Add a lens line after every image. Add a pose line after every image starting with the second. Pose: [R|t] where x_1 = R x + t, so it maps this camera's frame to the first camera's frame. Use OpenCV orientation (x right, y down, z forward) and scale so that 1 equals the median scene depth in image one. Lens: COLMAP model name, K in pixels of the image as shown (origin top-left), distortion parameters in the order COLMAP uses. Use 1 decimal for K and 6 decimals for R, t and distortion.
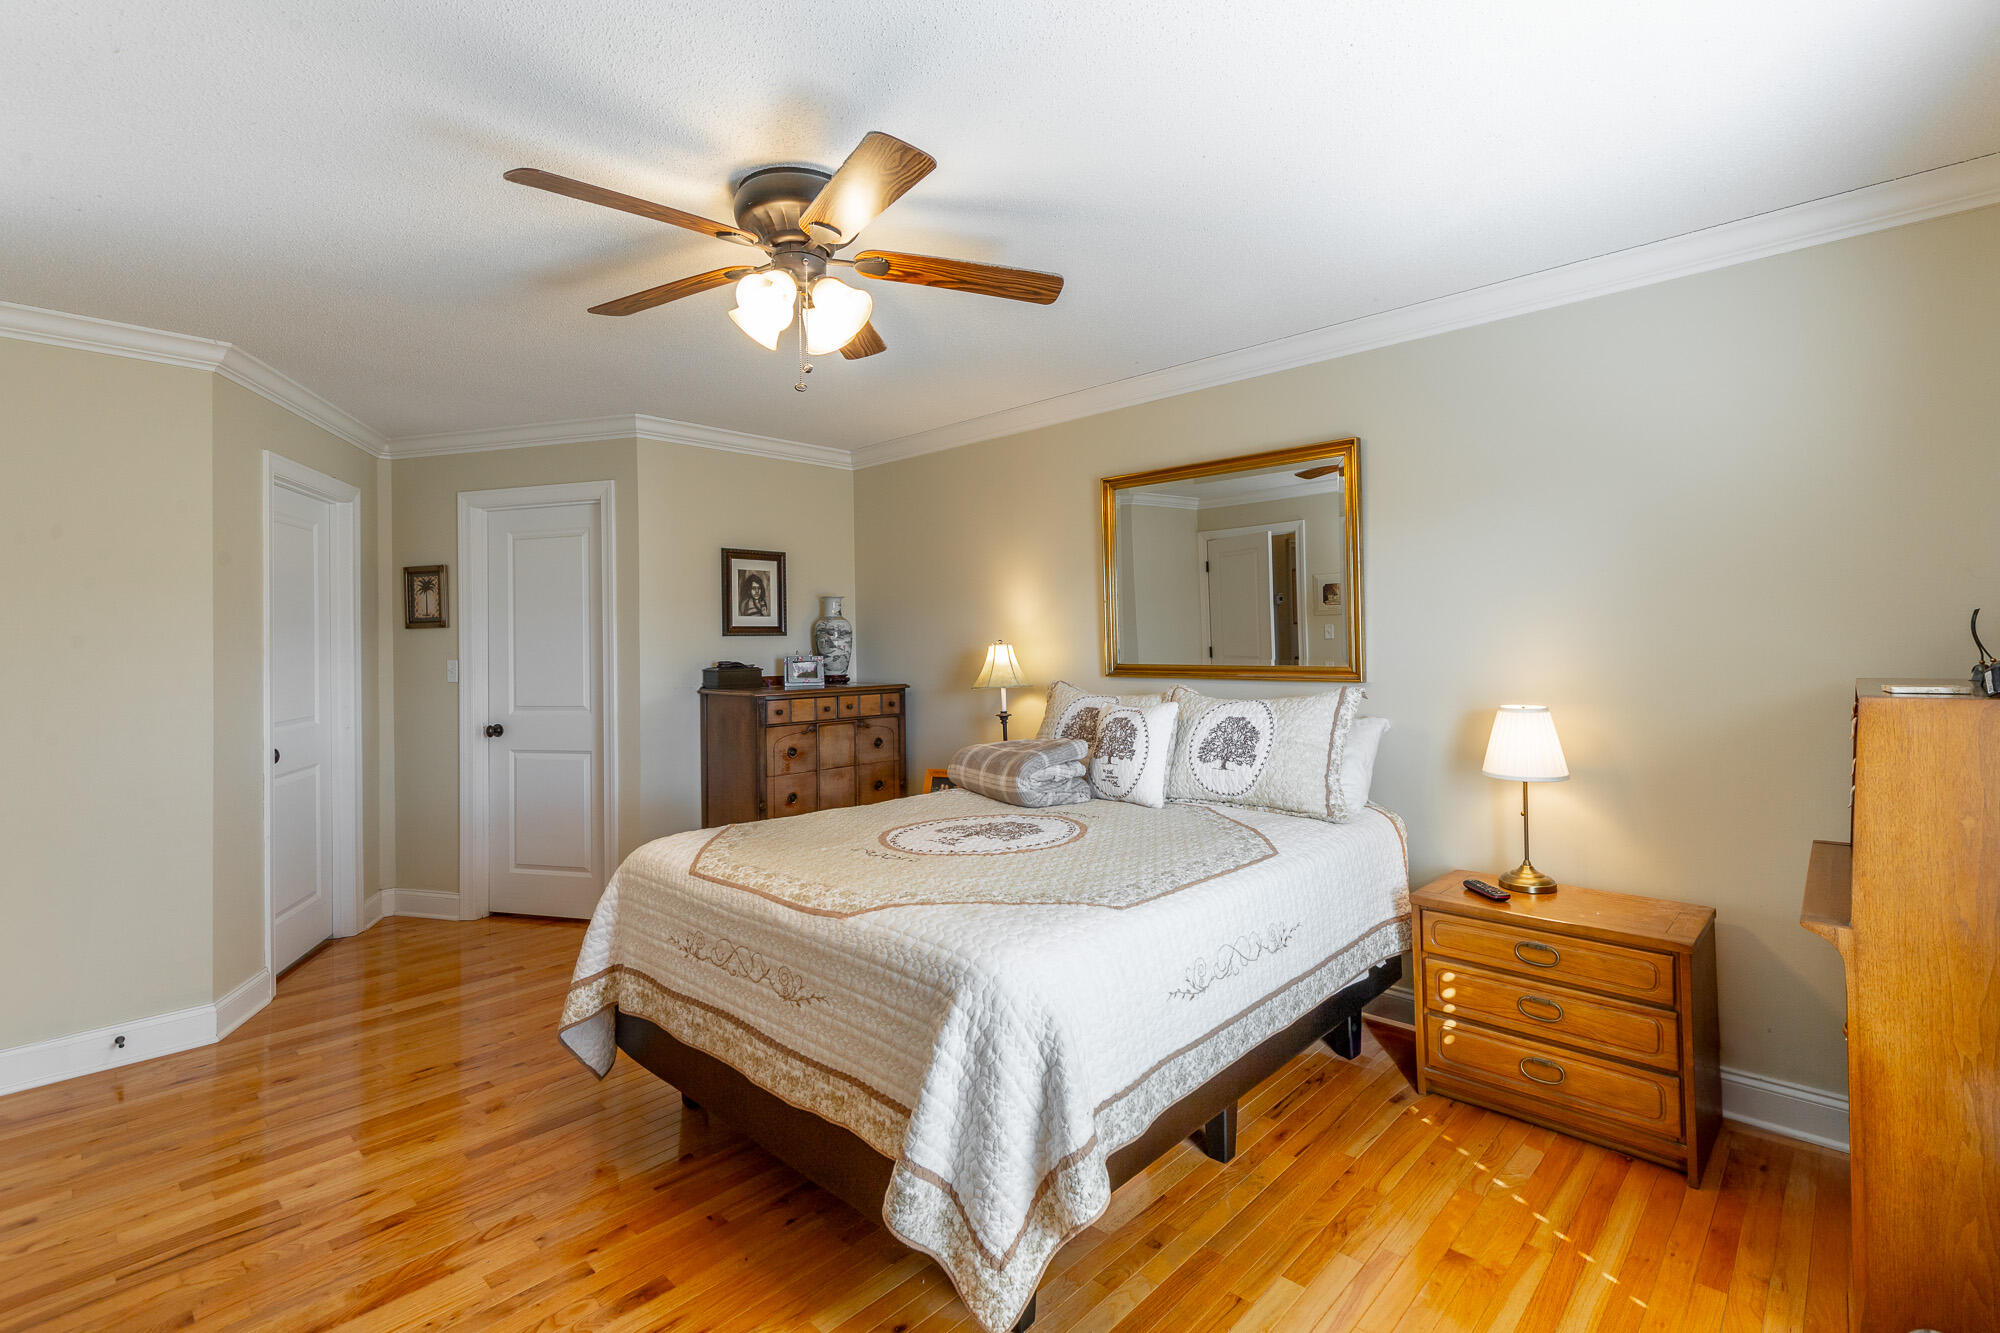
lens RADIAL K [[908.0, 0, 998.4], [0, 908.0, 658.6], [0, 0, 1]] dist [0.000030, -0.000168]
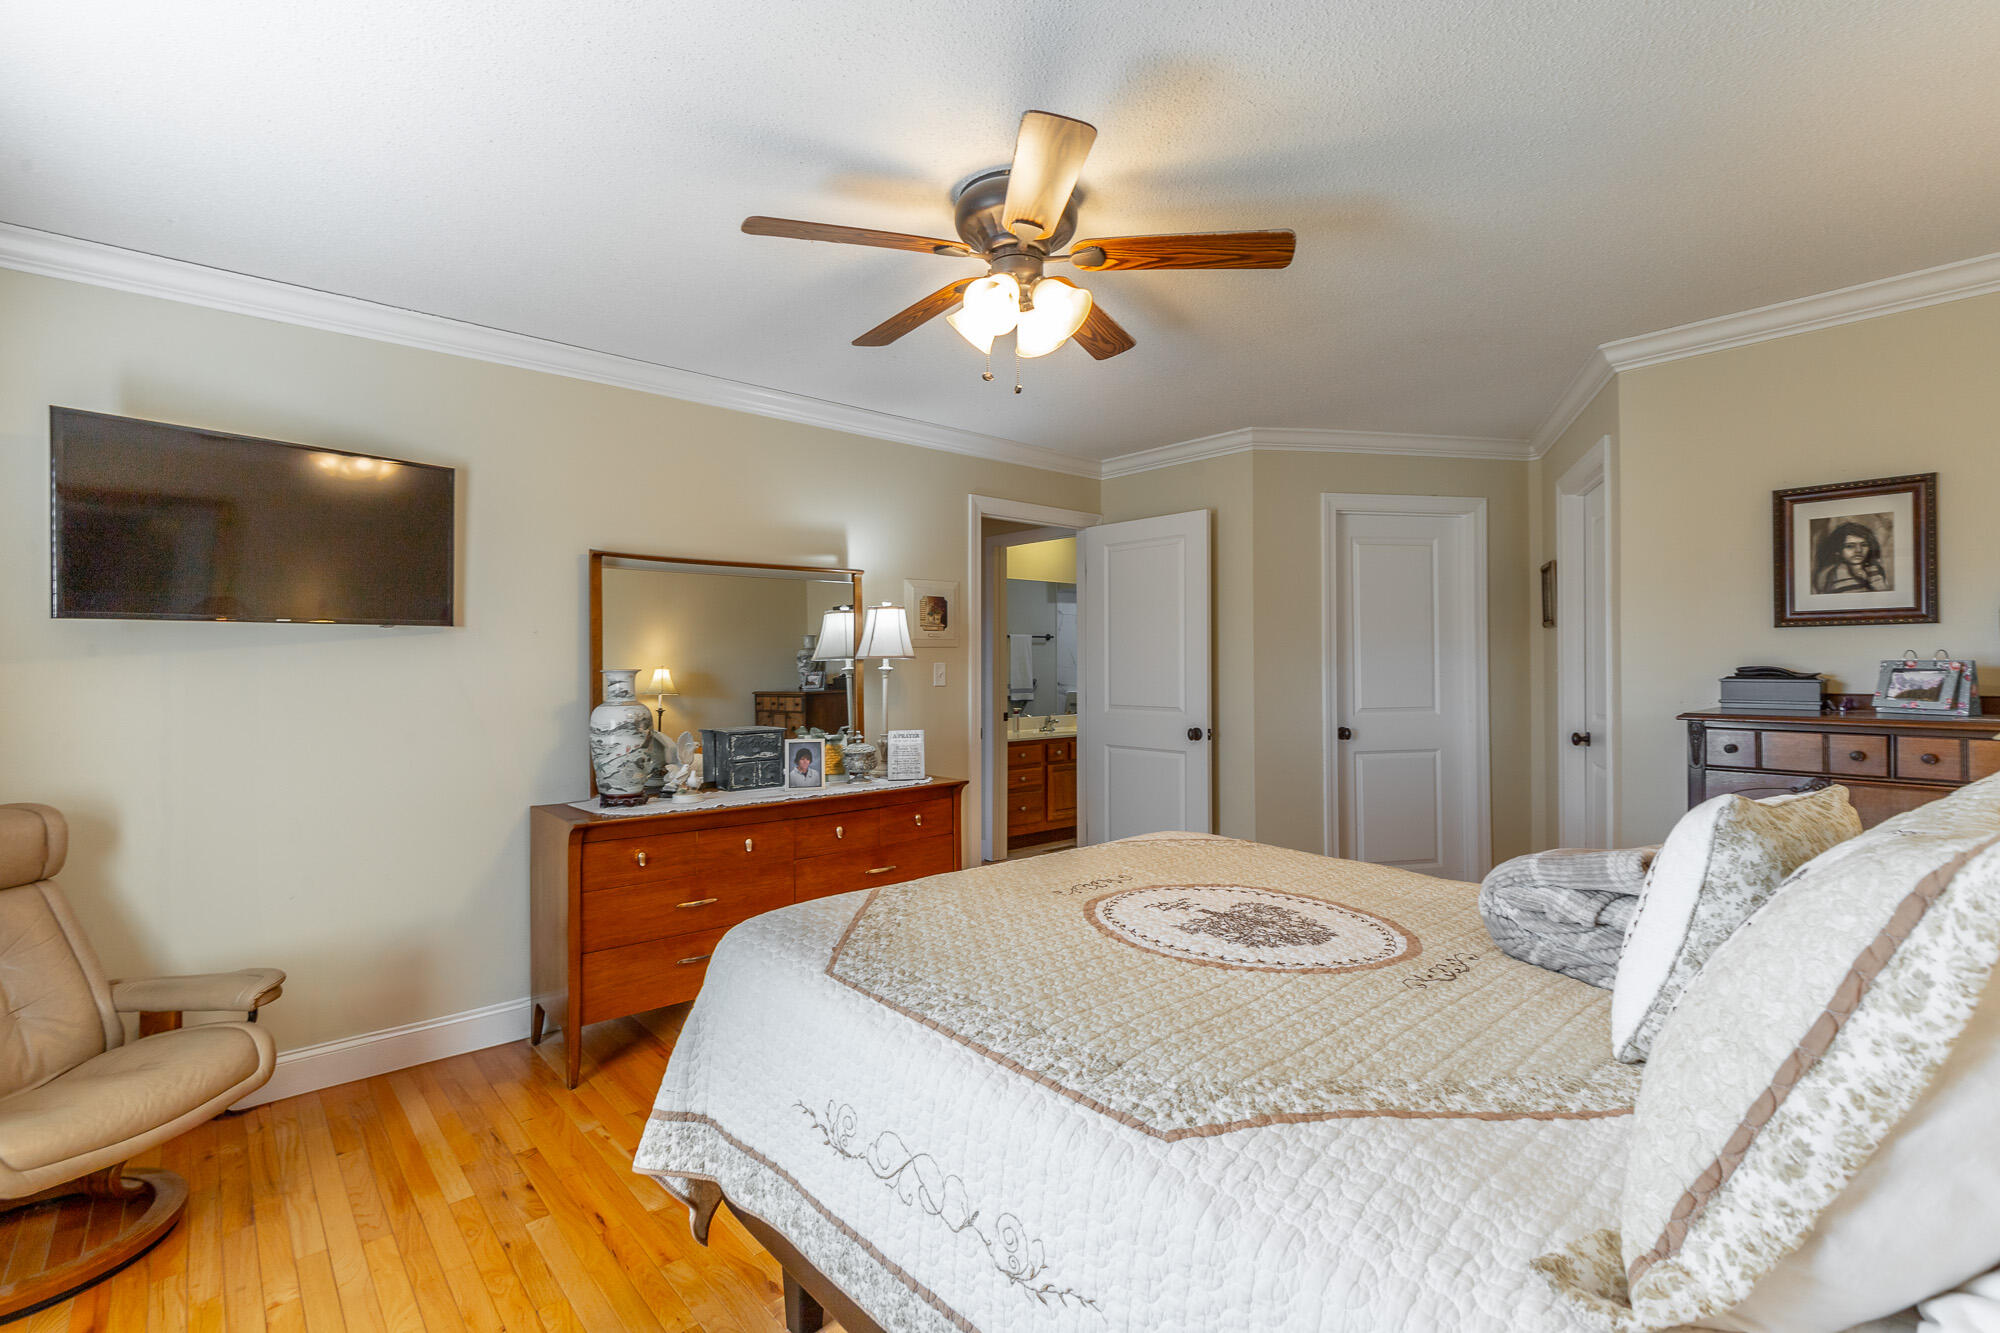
lens RADIAL K [[908.0, 0, 998.4], [0, 908.0, 658.6], [0, 0, 1]] dist [0.000030, -0.000168]
pose [[-0.075309, 0.012116, -0.997087, 0.377176], [-0.007868, 0.999888, 0.012745, -0.006410], [0.997129, 0.008805, -0.075205, 0.492607]]
